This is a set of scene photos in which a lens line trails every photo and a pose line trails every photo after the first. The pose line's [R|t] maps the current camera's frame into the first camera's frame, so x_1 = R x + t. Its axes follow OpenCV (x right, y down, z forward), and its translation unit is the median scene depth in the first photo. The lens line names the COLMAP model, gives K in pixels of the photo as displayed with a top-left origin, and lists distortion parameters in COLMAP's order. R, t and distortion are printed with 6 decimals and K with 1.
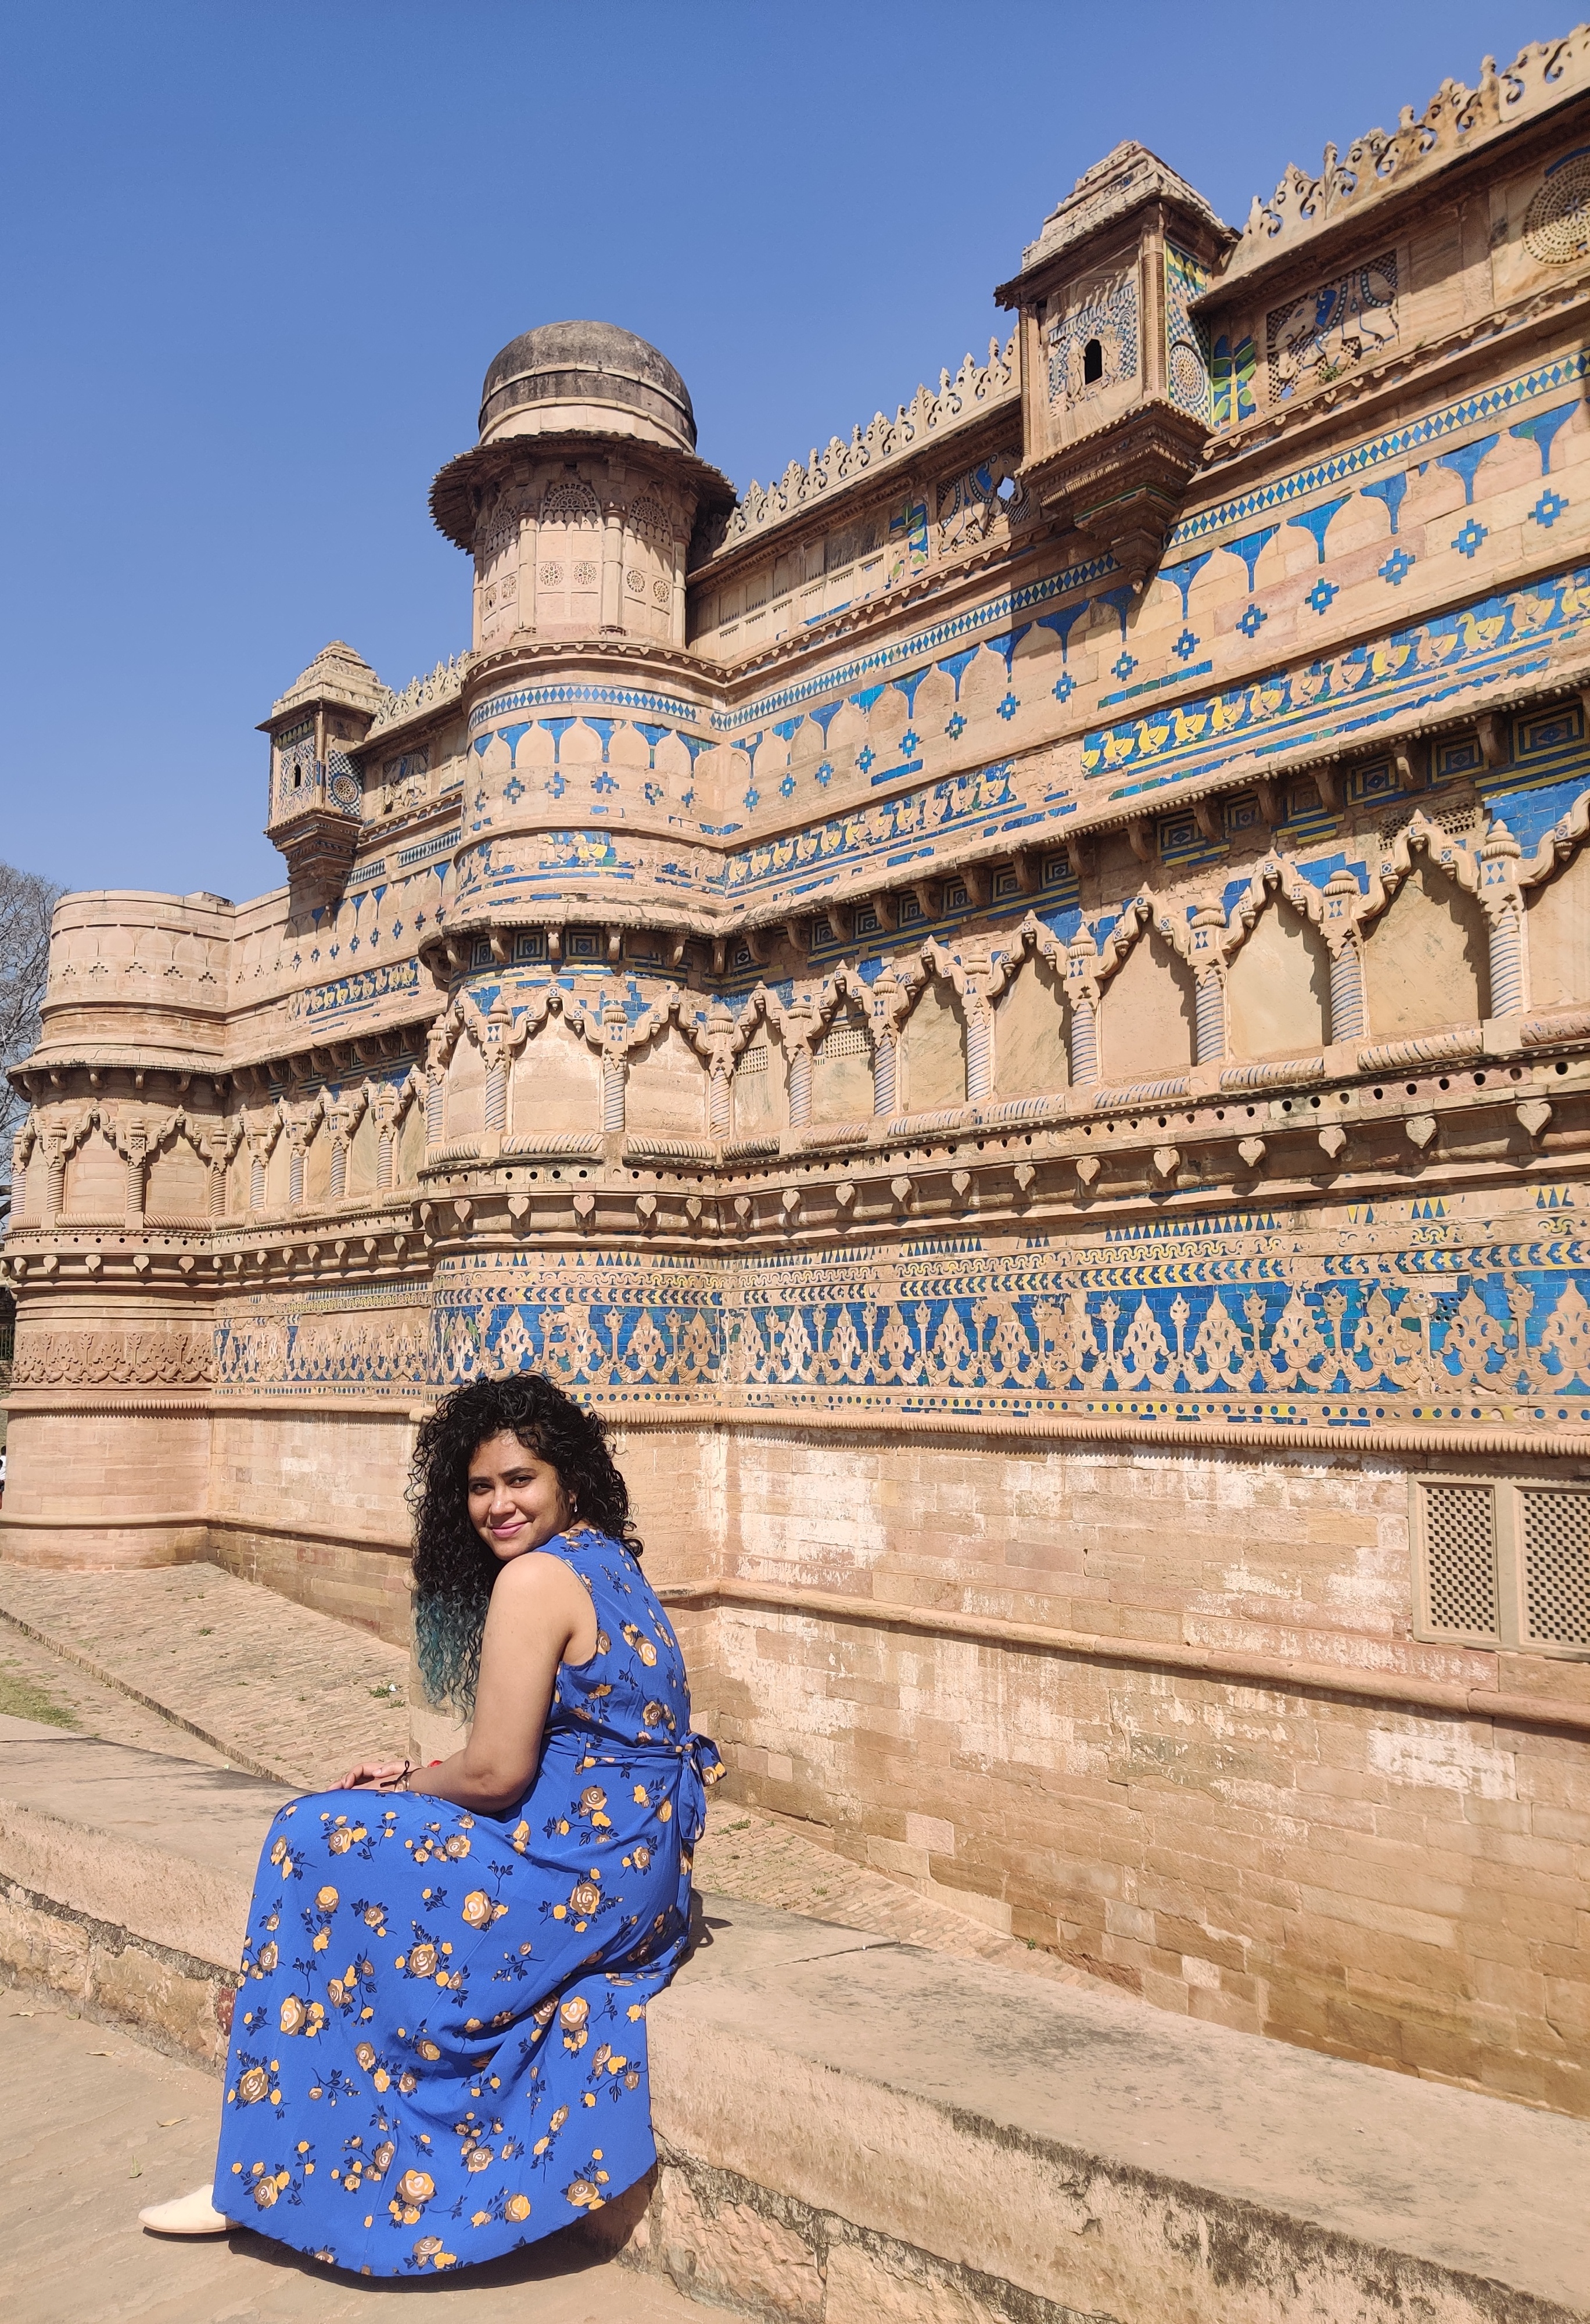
lens RADIAL K [[1781.7, 0, 723.8], [0, 1781.7, 1176.8], [0, 0, 1]] dist [0.036164, -0.014237]
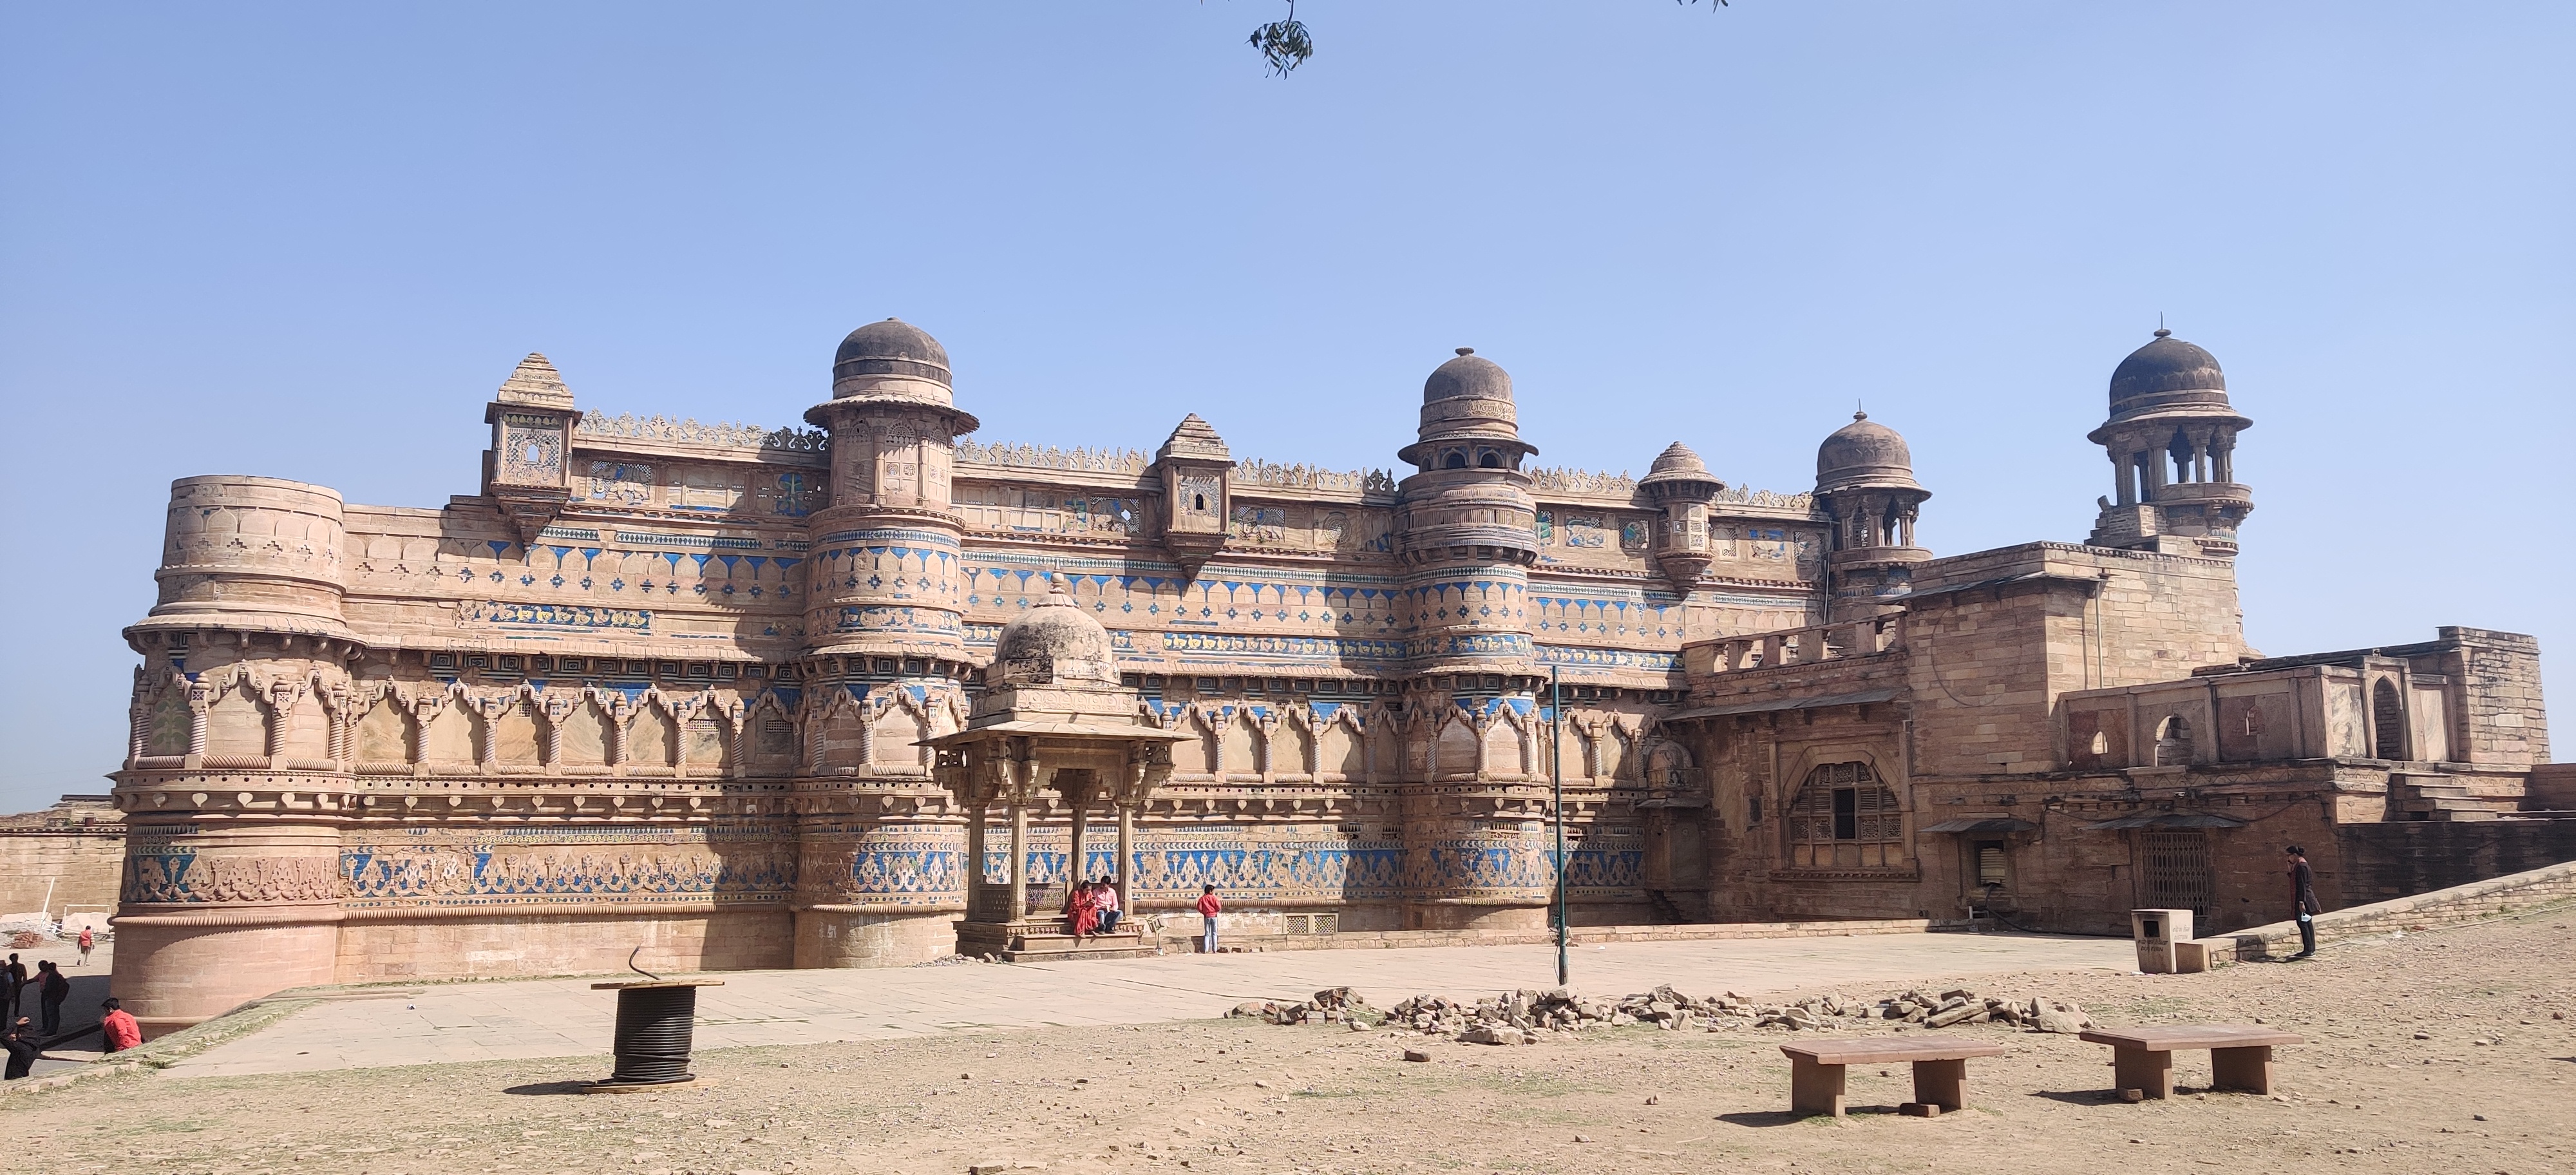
lens RADIAL K [[1874.8, 0, 1295.4], [0, 1874.8, 596.8], [0, 0, 1]] dist [0.054560, -0.022565]
pose [[0.330304, 0.131949, 0.934606, -2.011731], [-0.101656, 0.989394, -0.103757, -0.032819], [-0.938384, -0.060737, 0.340214, -0.080375]]
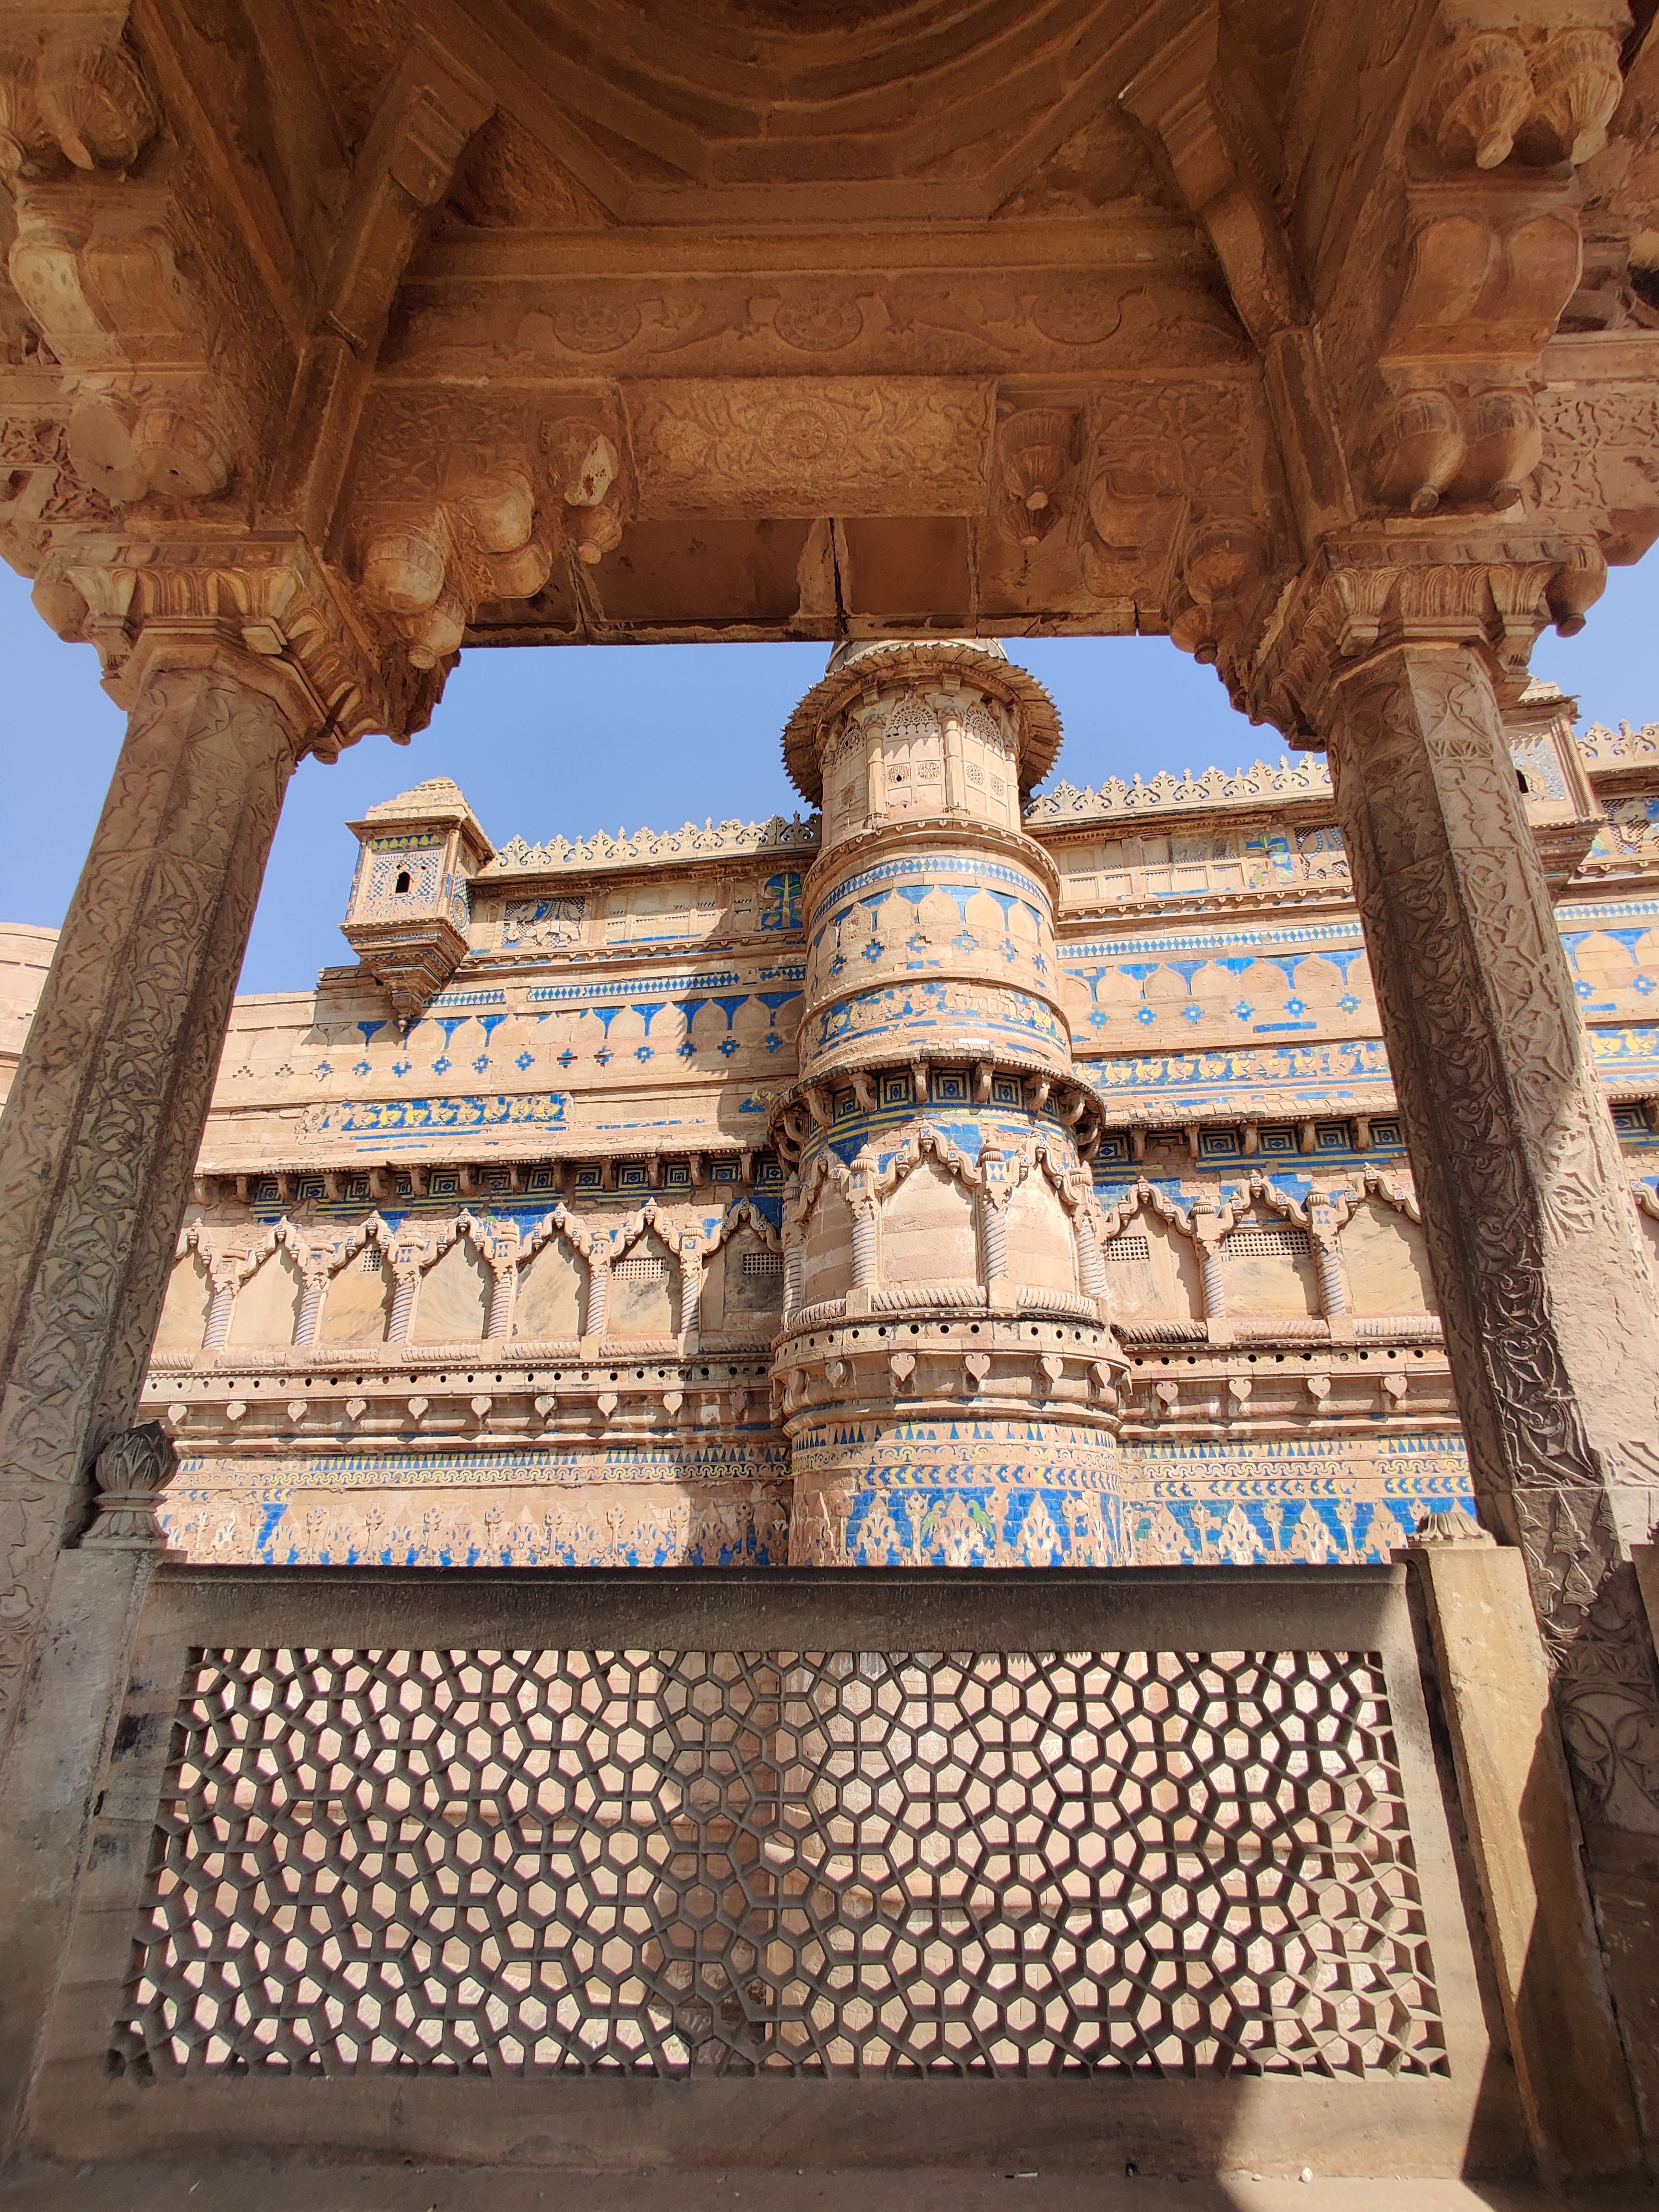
lens RADIAL K [[1109.0, 0, 841.3], [0, 1109.0, 1103.4], [0, 0, 1]] dist [-0.003466, -0.001848]
pose [[0.767084, 0.246995, 0.592094, -0.545616], [-0.071784, 0.950166, -0.303367, 0.065435], [-0.637518, 0.190205, 0.746587, 0.639311]]
